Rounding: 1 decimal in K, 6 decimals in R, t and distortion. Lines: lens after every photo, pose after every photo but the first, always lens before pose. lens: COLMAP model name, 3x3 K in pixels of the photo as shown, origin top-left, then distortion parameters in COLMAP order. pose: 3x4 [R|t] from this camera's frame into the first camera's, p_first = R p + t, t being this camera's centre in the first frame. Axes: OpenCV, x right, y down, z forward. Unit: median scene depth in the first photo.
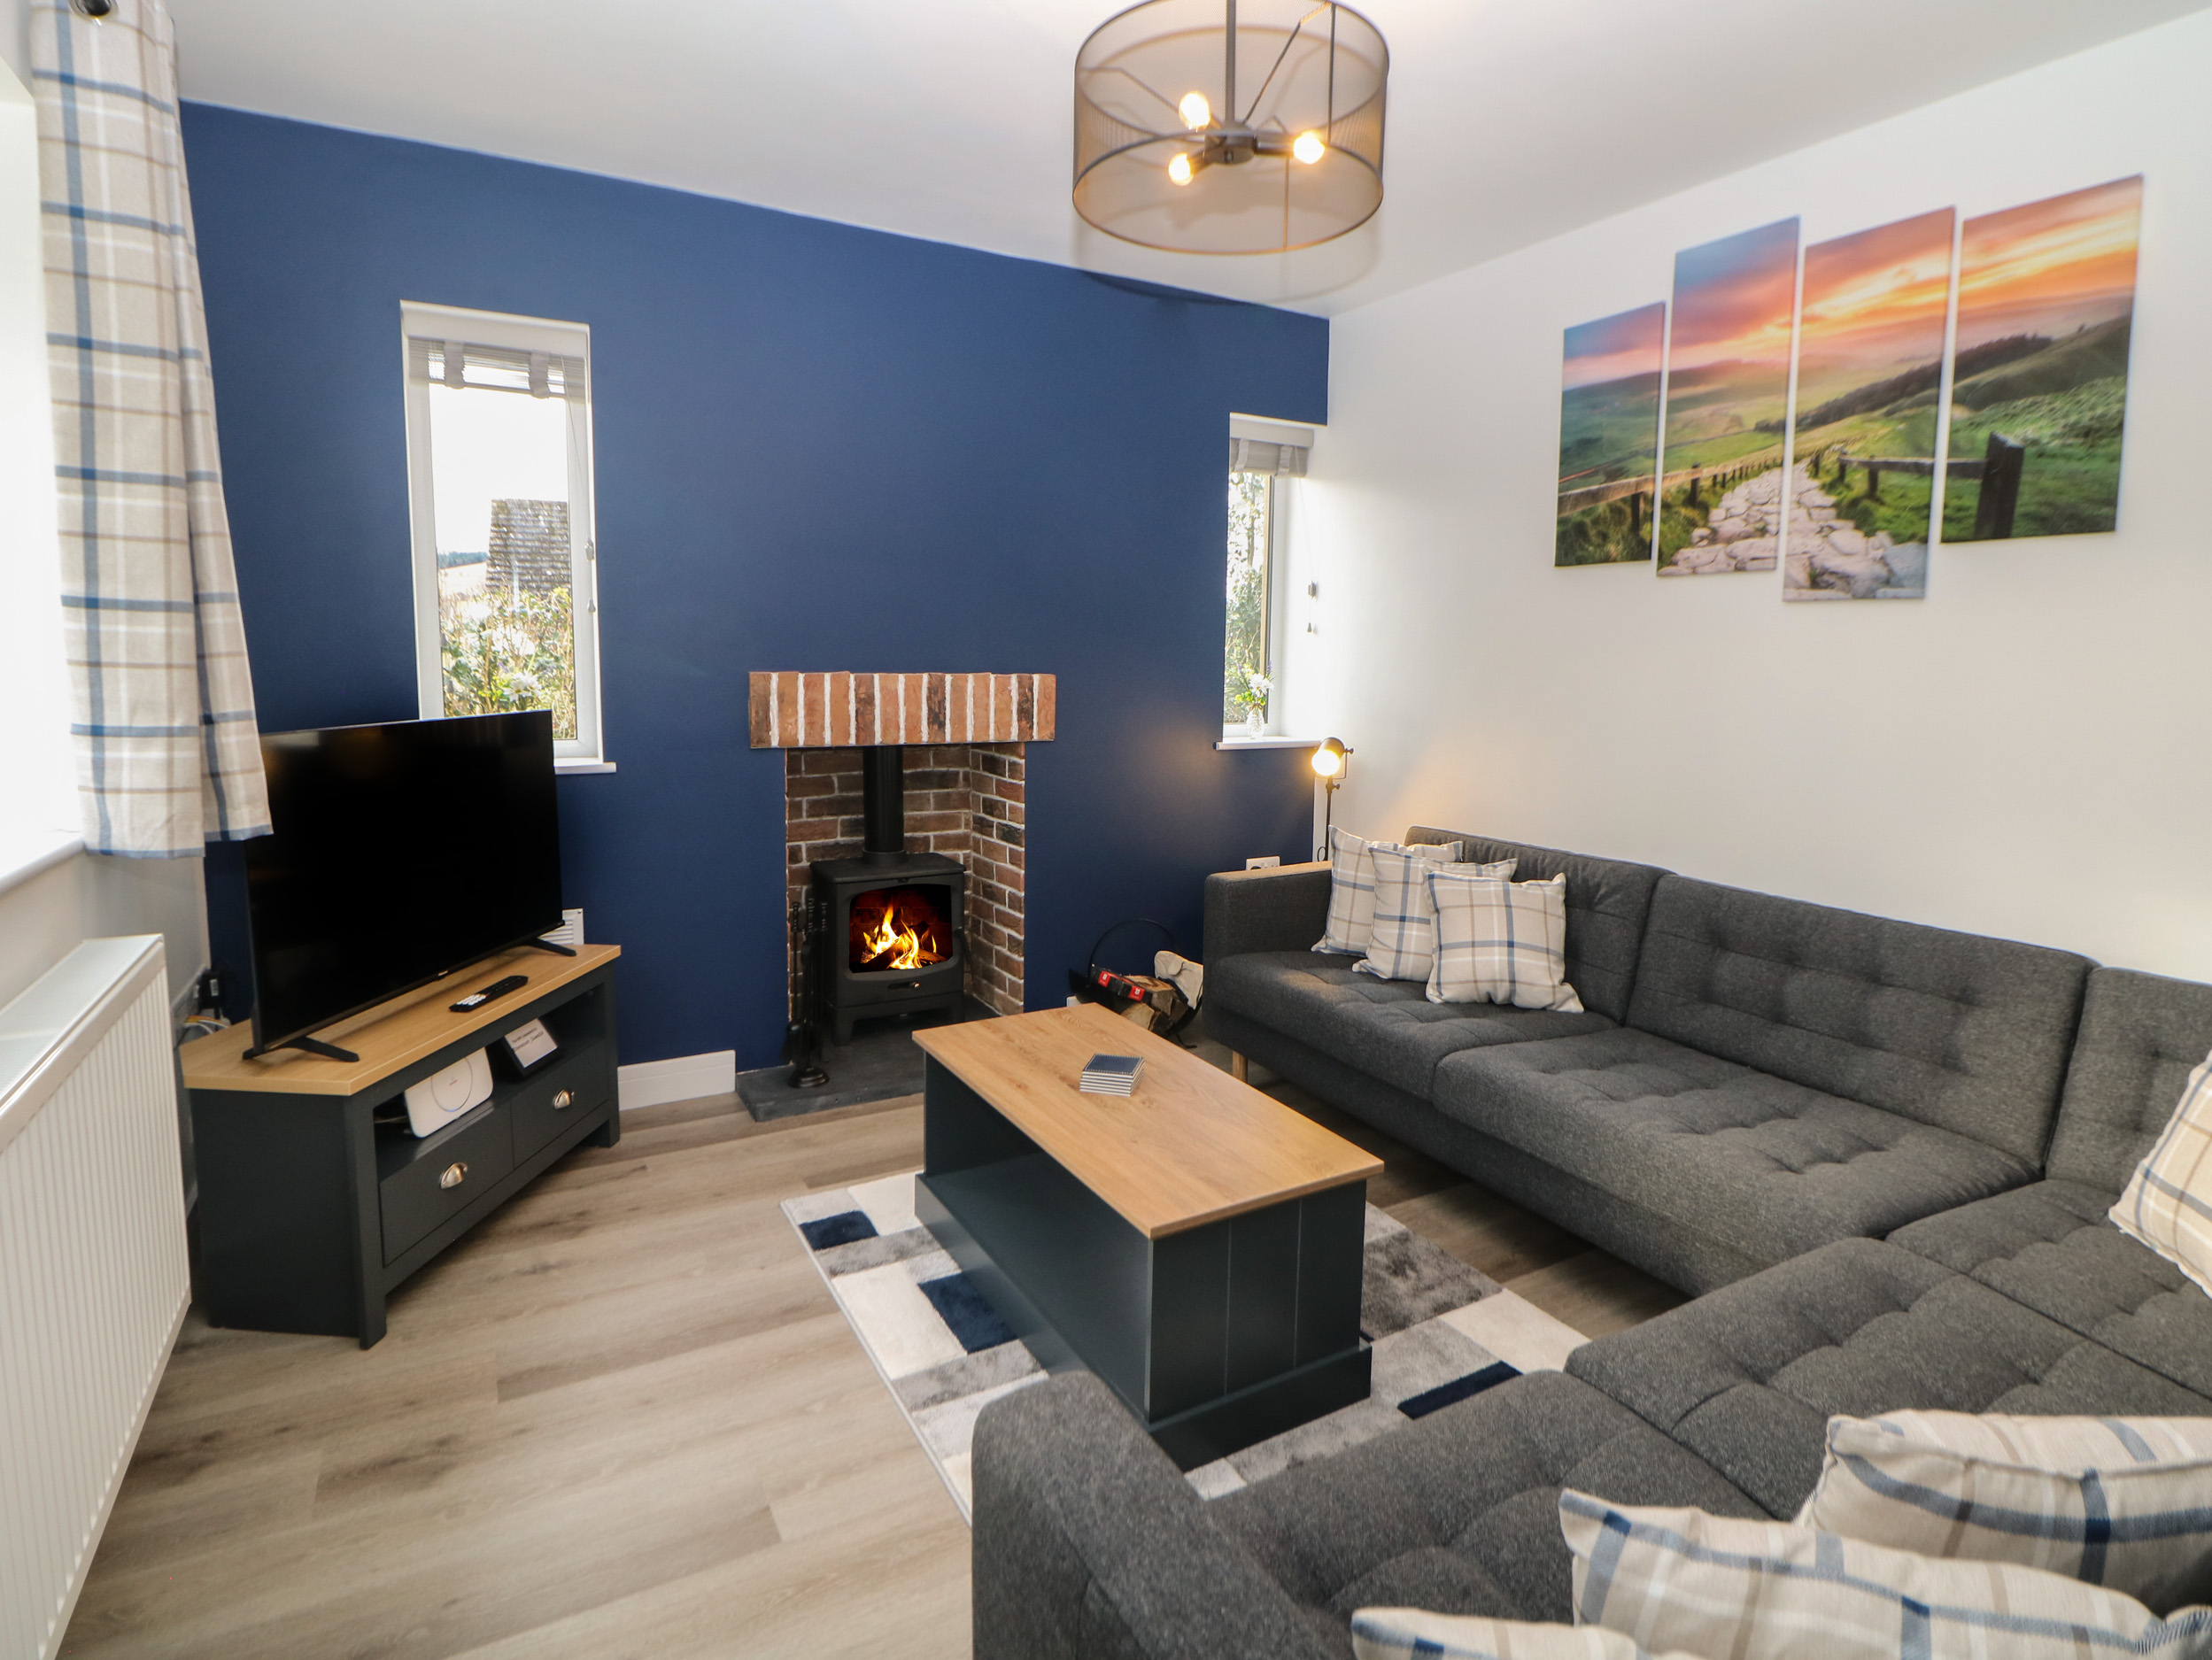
lens RADIAL K [[1155.6, 0, 1104.3], [0, 1155.6, 774.2], [0, 0, 1]] dist [0.000574, -0.018573]
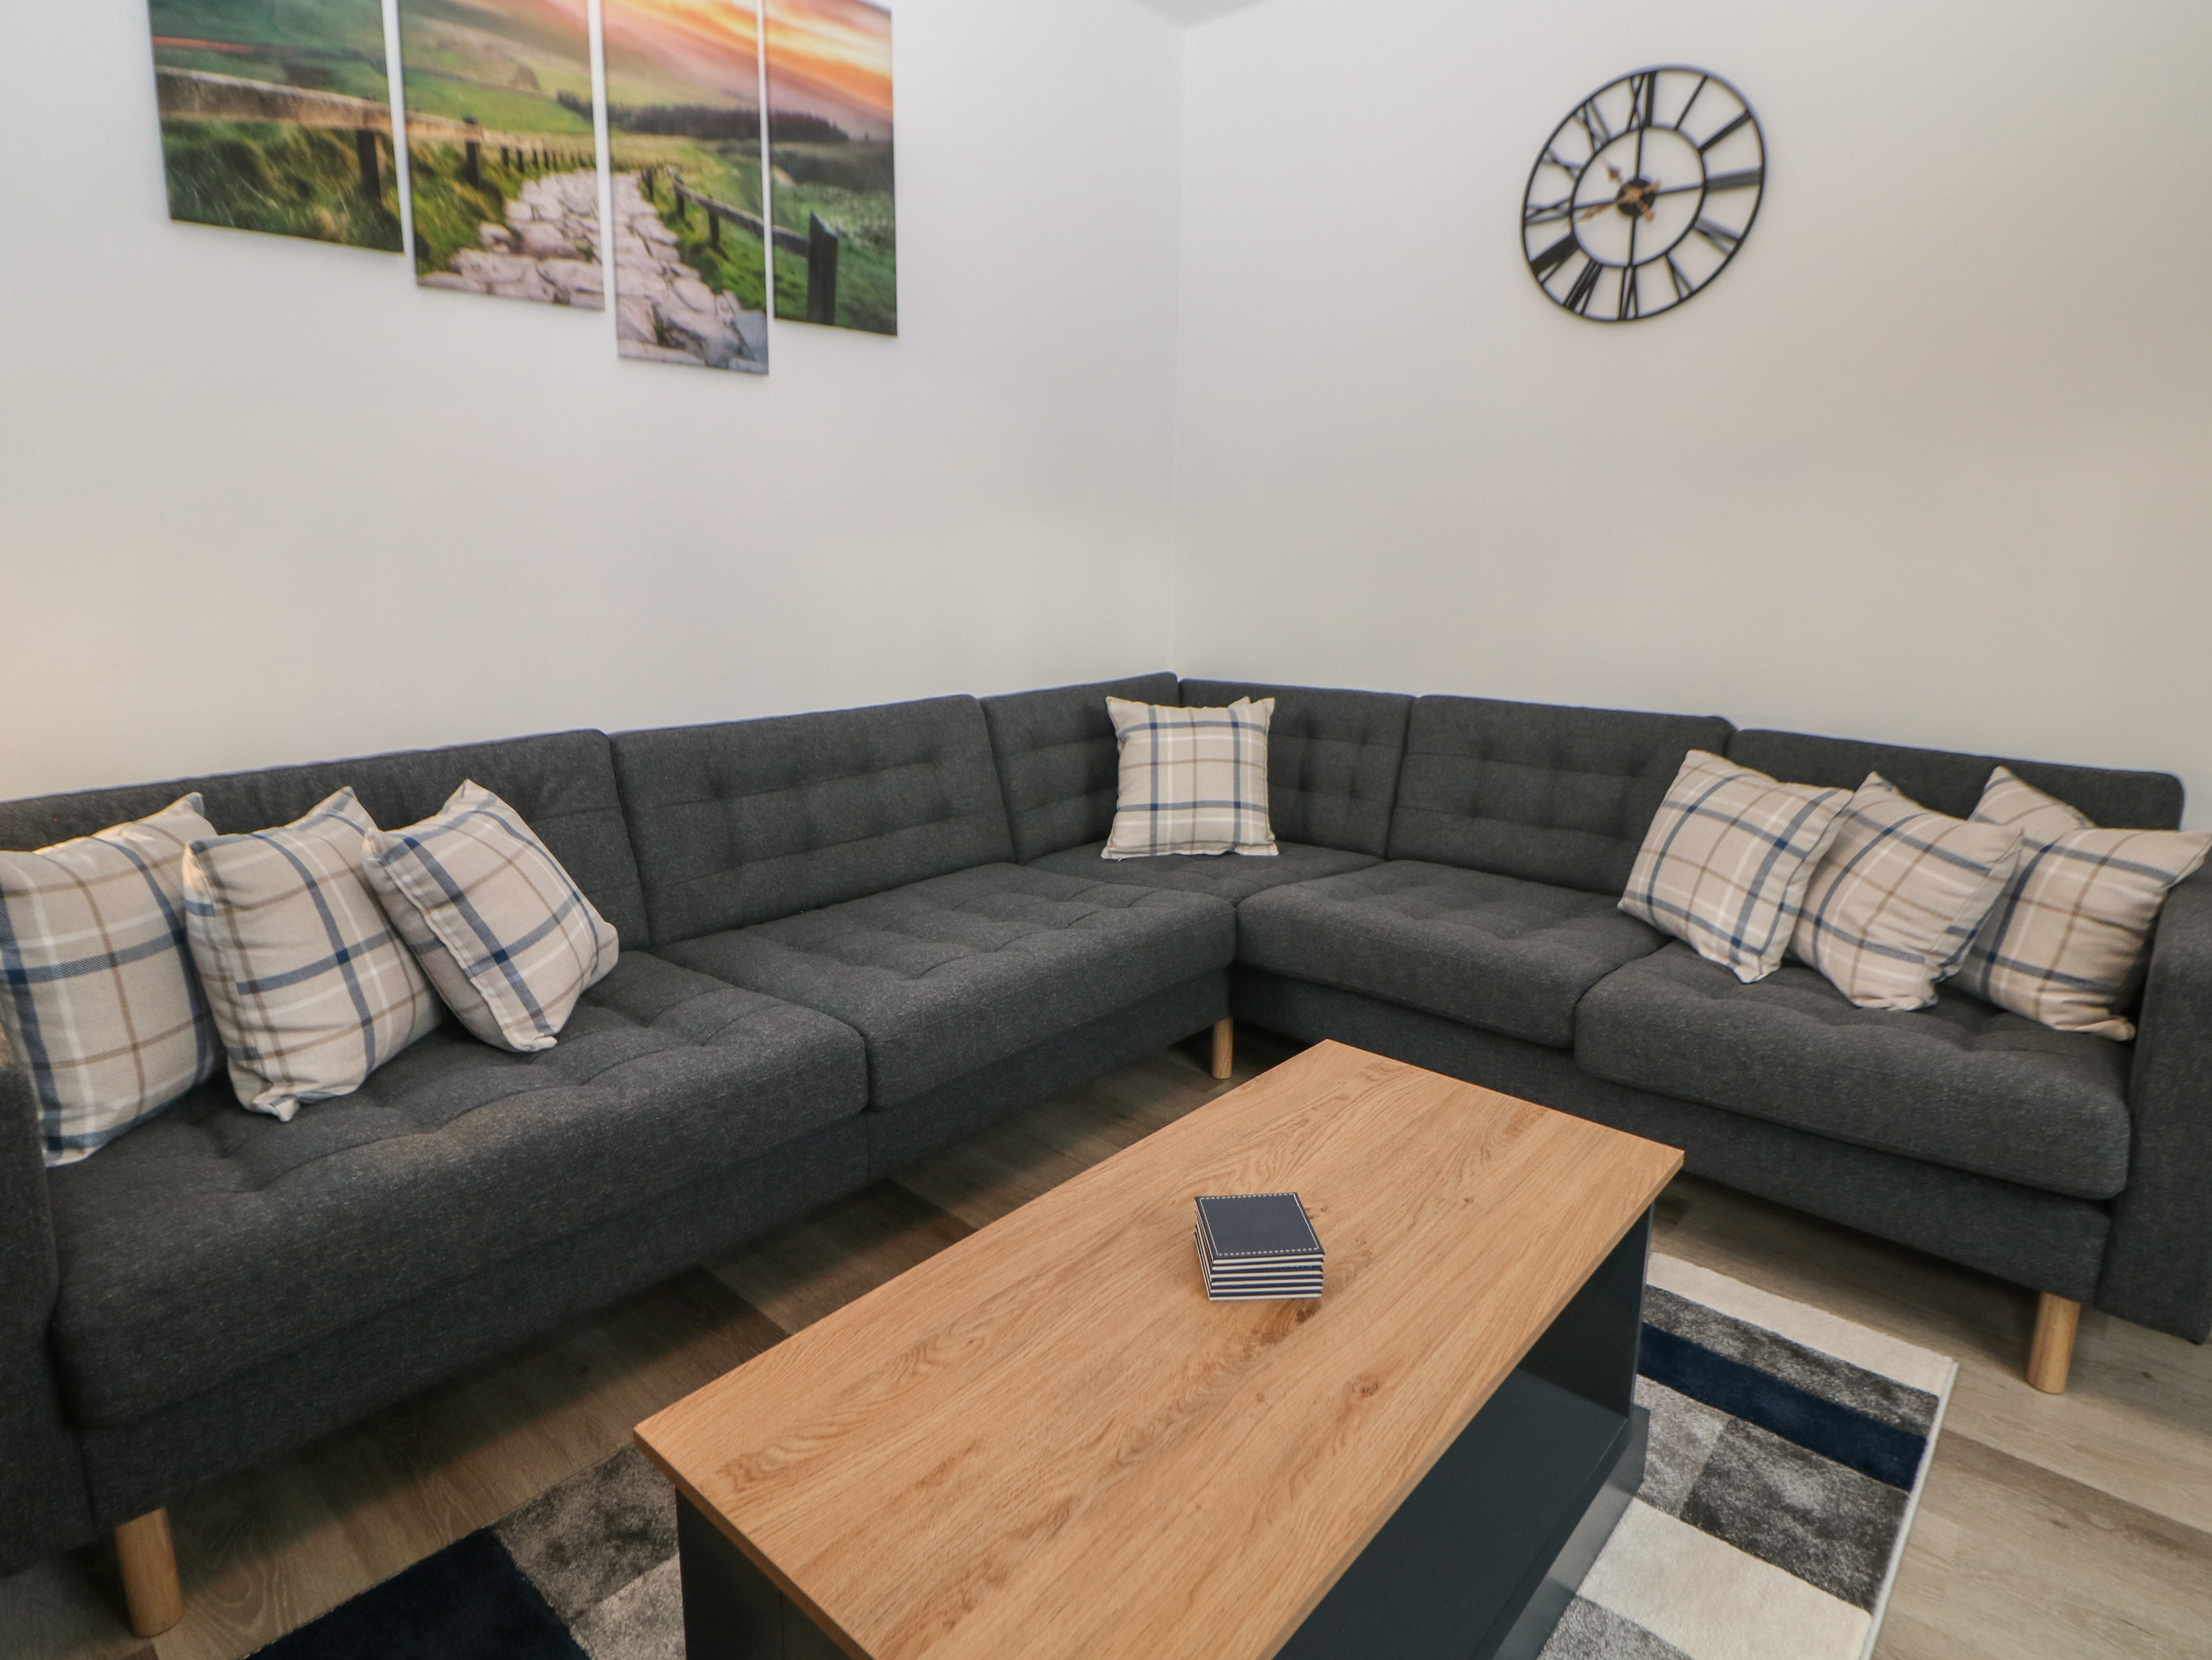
lens RADIAL K [[1224.1, 0, 1107.3], [0, 1224.1, 769.9], [0, 0, 1]] dist [0.004009, -0.021732]
pose [[-0.333185, -0.195558, 0.922358, -0.351147], [0.077991, 0.969186, 0.233660, -0.049020], [-0.939630, 0.149787, -0.307667, 1.032065]]
